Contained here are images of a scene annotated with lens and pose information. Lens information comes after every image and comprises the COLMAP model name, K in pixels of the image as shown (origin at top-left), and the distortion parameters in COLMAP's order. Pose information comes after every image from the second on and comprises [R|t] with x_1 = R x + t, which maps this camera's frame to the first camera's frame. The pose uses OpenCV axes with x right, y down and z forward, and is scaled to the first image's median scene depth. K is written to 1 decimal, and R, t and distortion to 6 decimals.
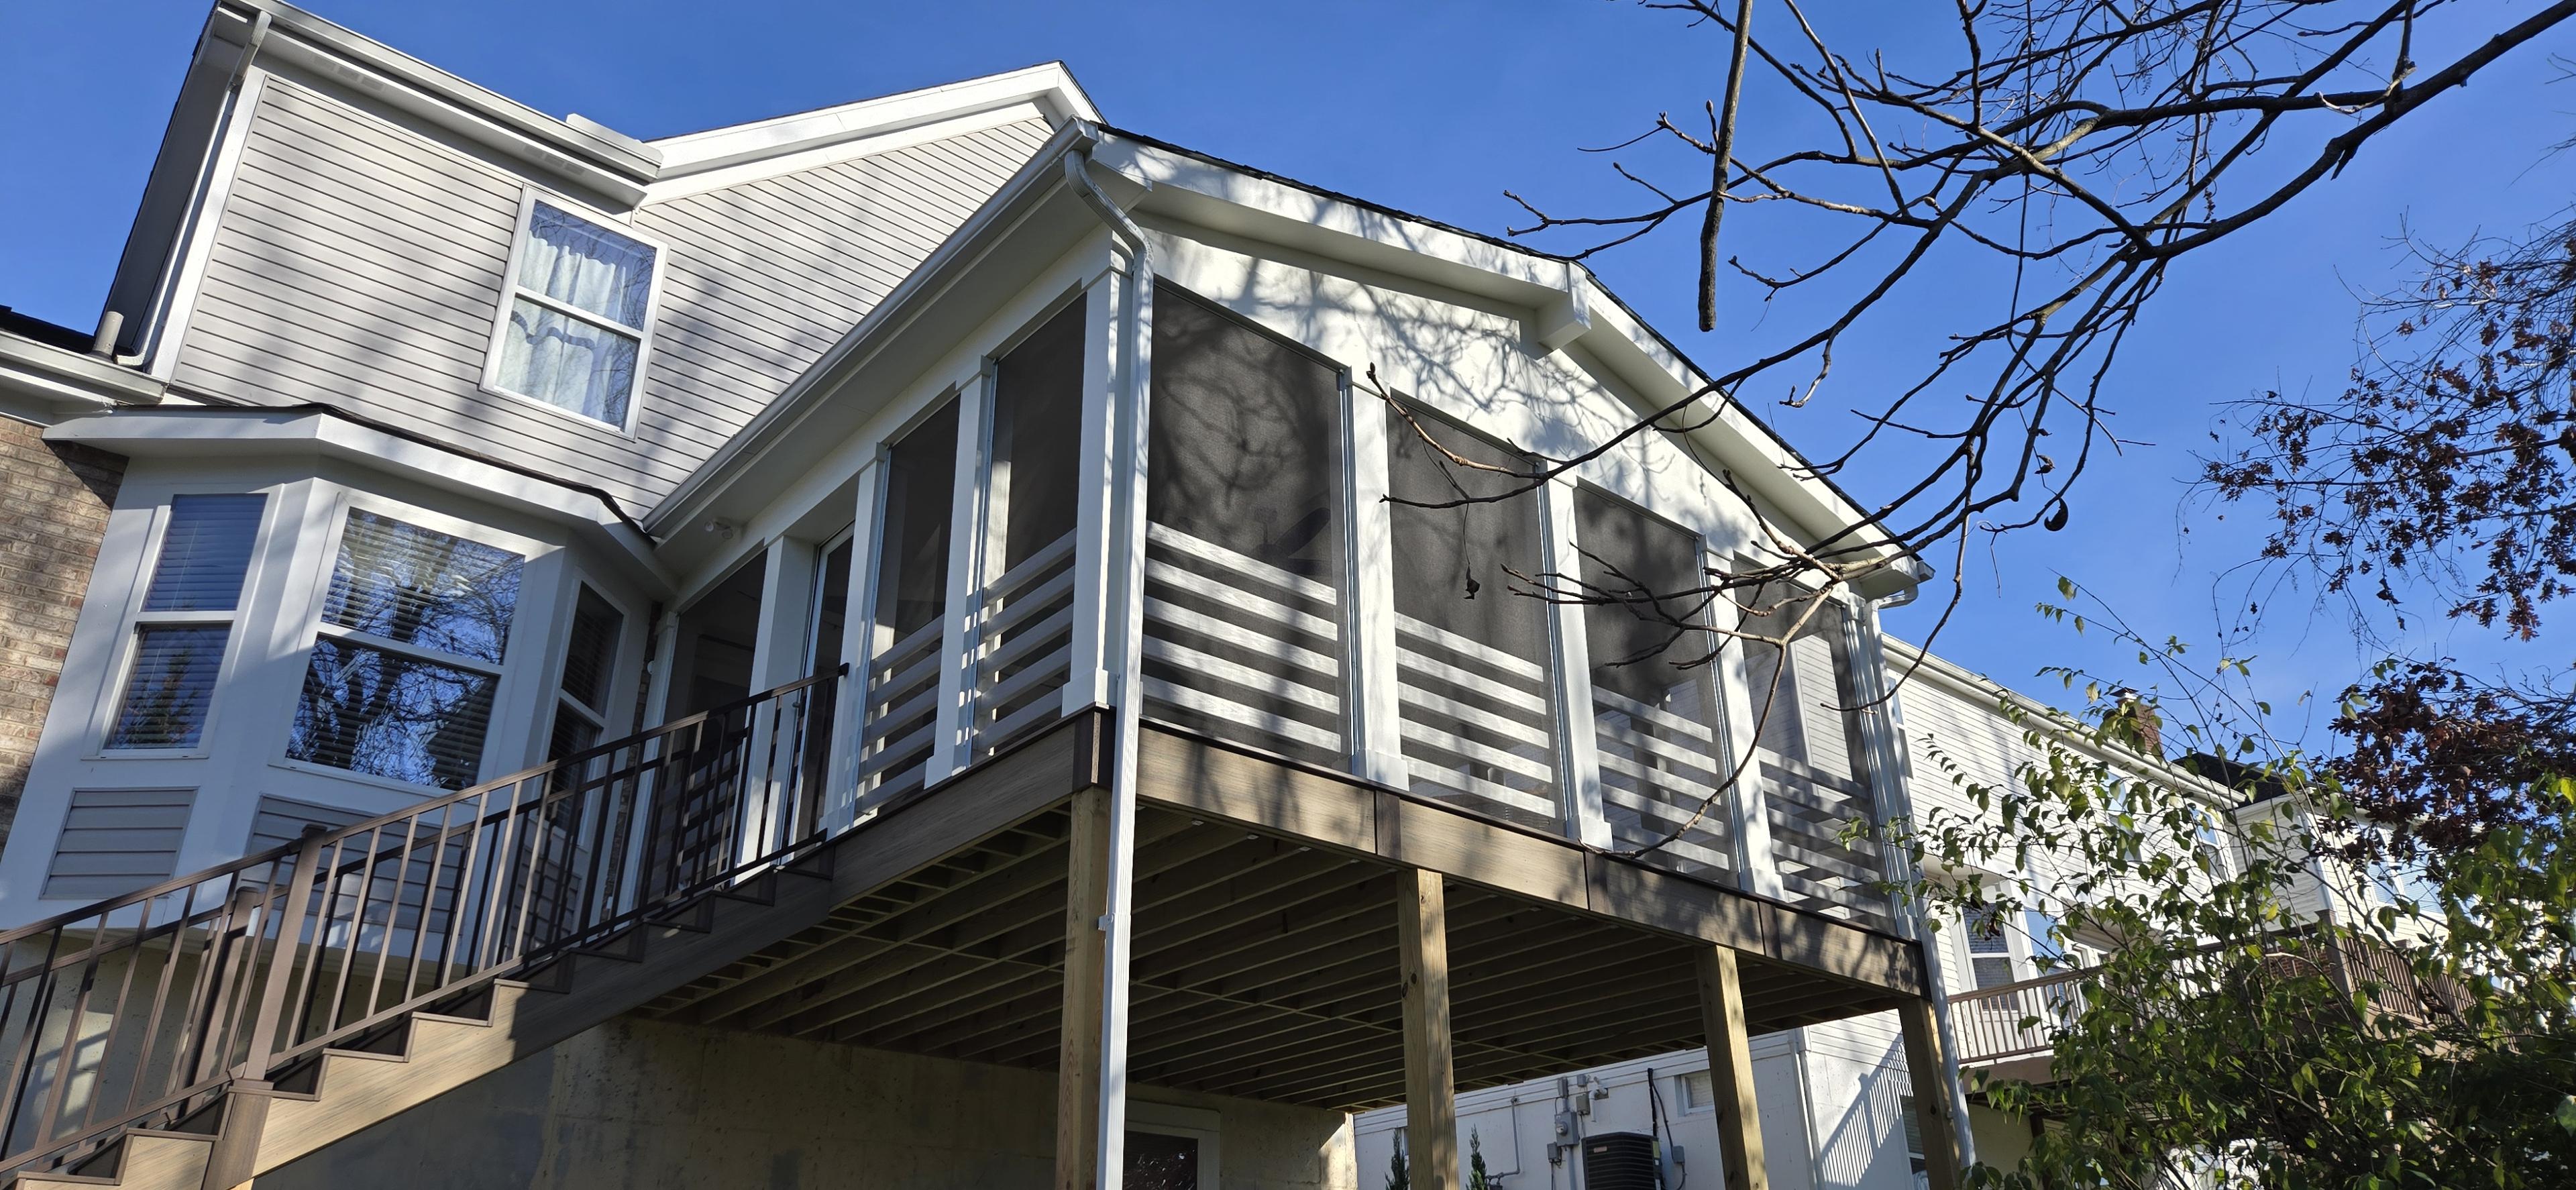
lens RADIAL K [[1716.6, 0, 1271.7], [0, 1716.6, 637.0], [0, 0, 1]] dist [0.108932, -0.093392]
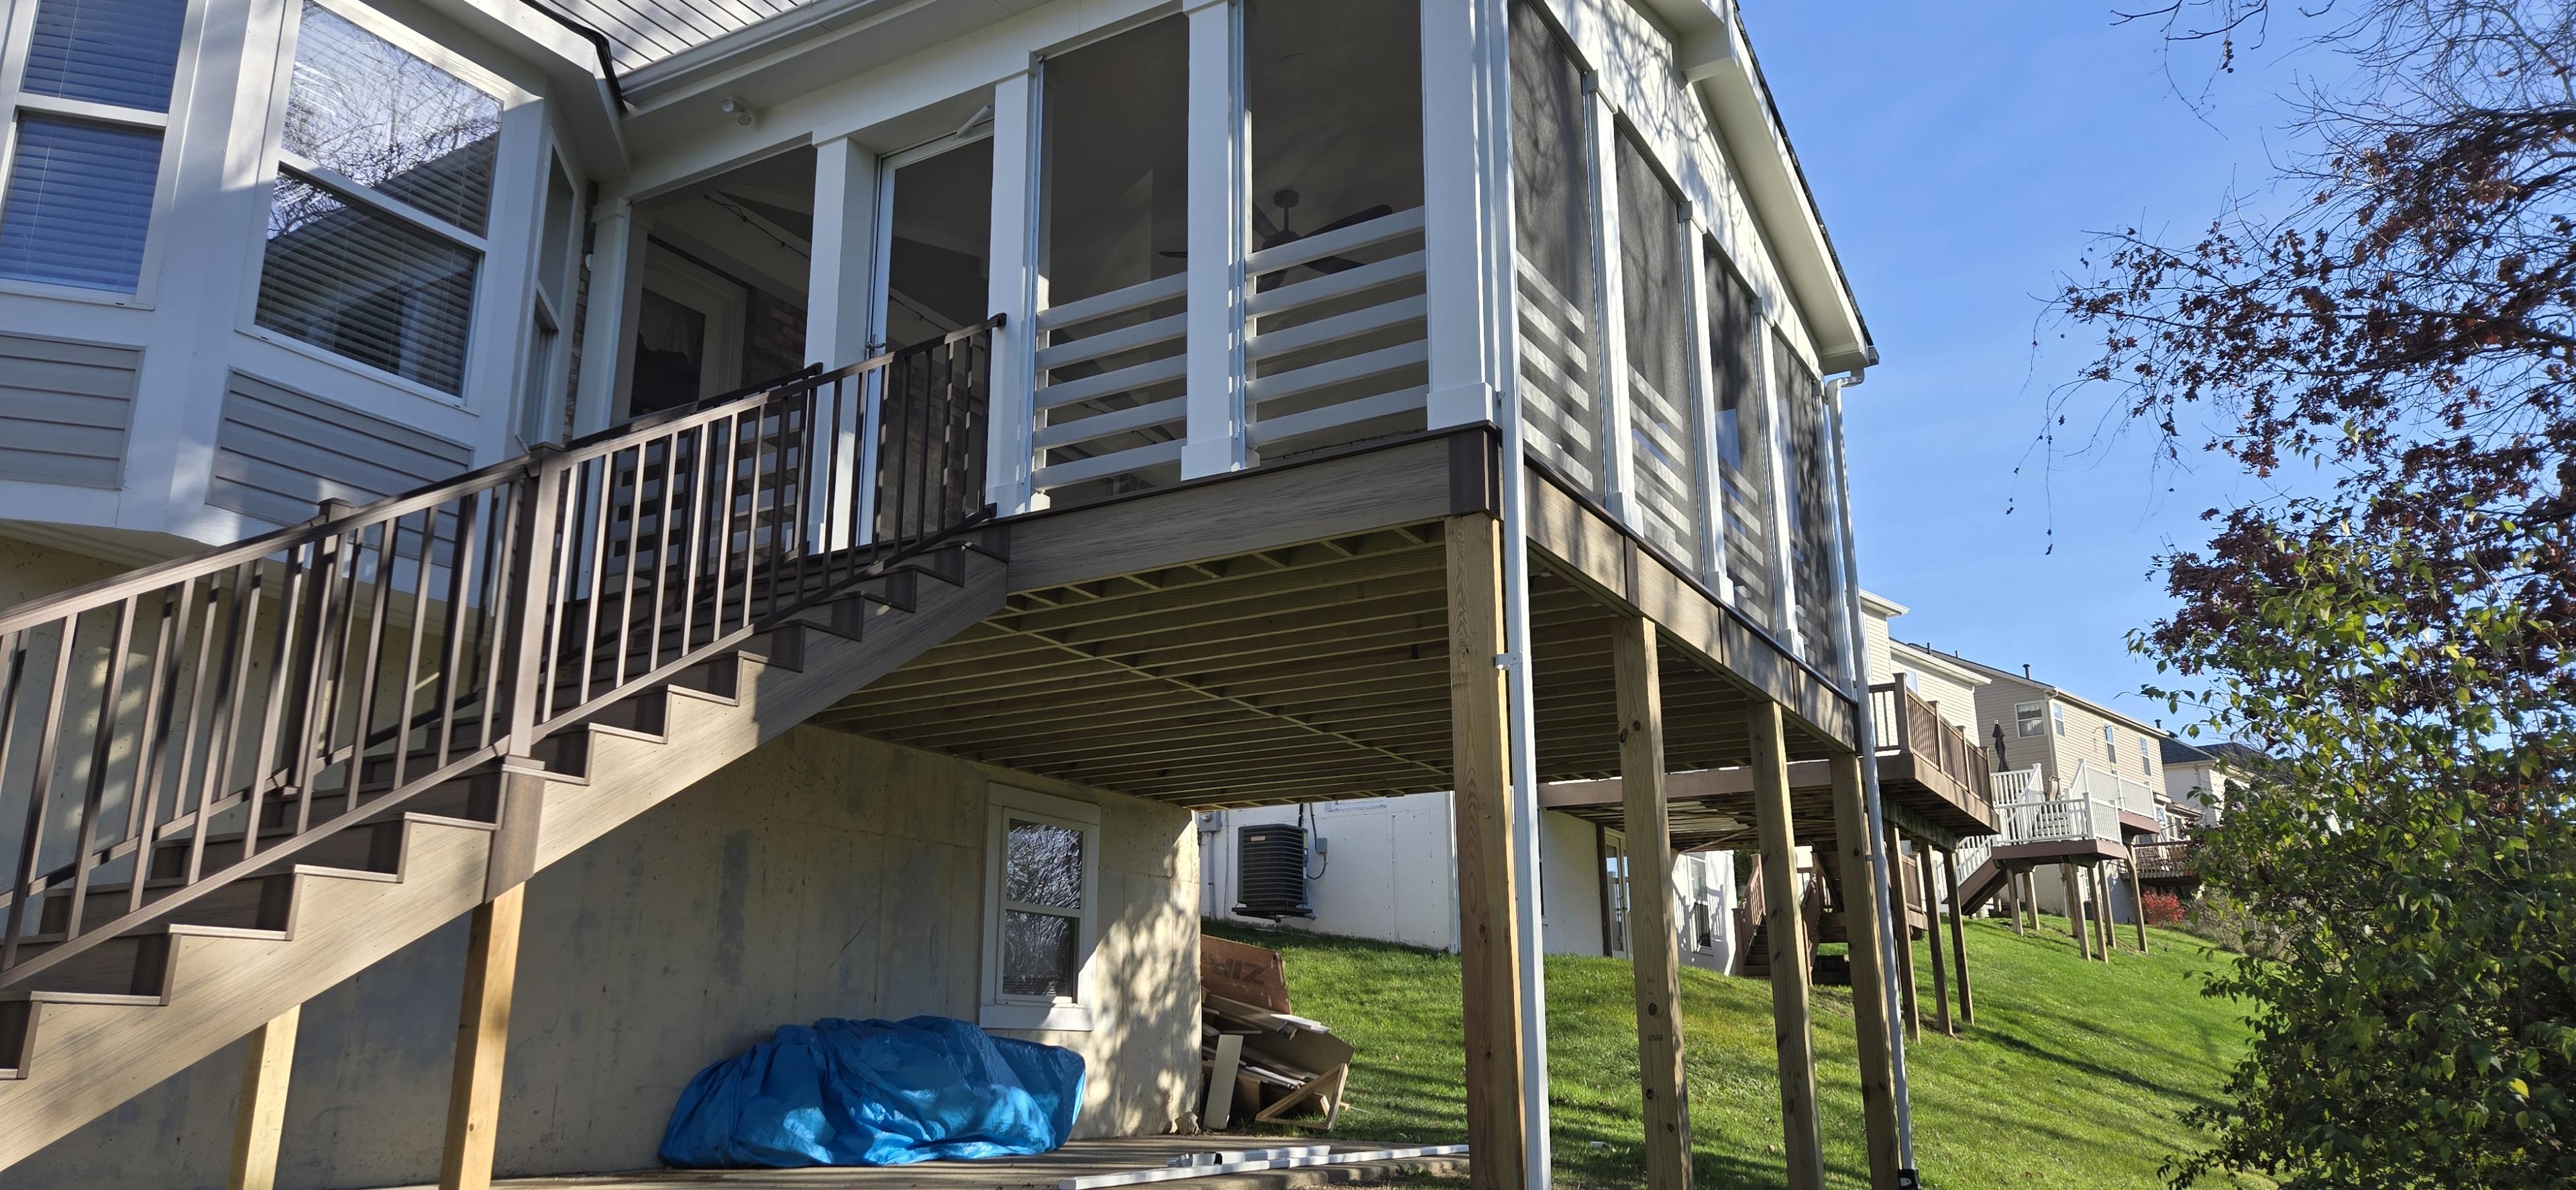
lens RADIAL K [[1714.2, 0, 1278.3], [0, 1714.2, 623.1], [0, 0, 1]] dist [0.108448, -0.096808]
pose [[0.944068, 0.088721, 0.317590, -0.354360], [-0.143529, 0.977664, 0.153536, 0.013529], [-0.296874, -0.190531, 0.935715, 0.112748]]
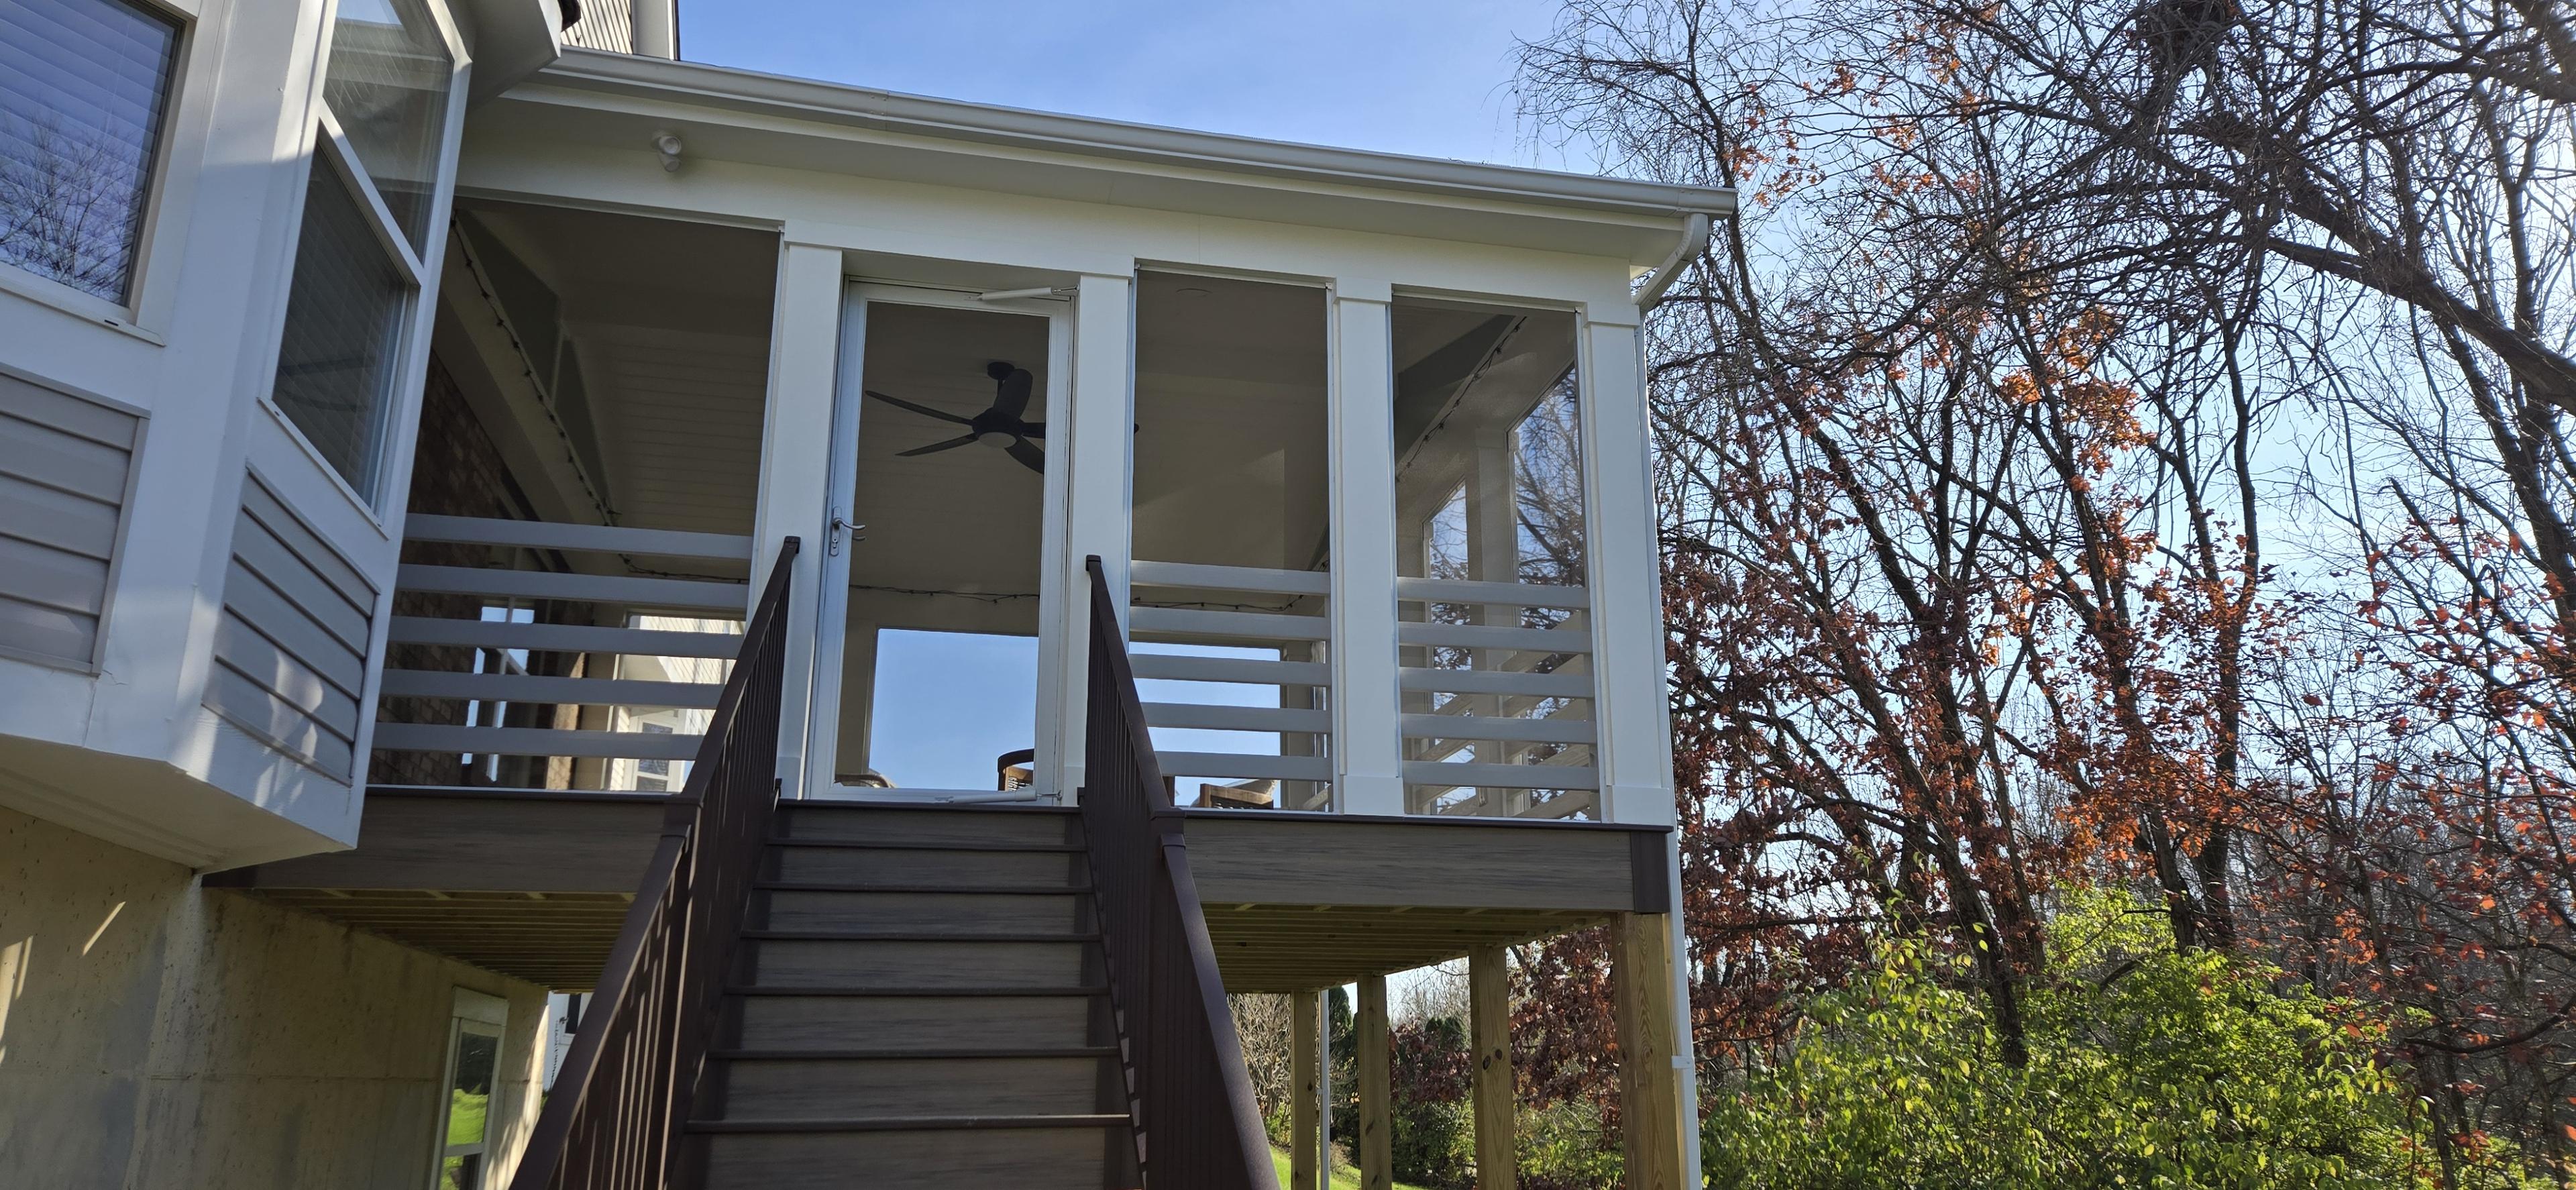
lens RADIAL K [[1714.2, 0, 1278.3], [0, 1714.2, 623.1], [0, 0, 1]] dist [0.108448, -0.096808]
pose [[0.466223, 0.238505, 0.851910, -0.778439], [-0.374443, 0.925663, -0.054233, 0.049115], [-0.801516, -0.293707, 0.520872, 0.512108]]
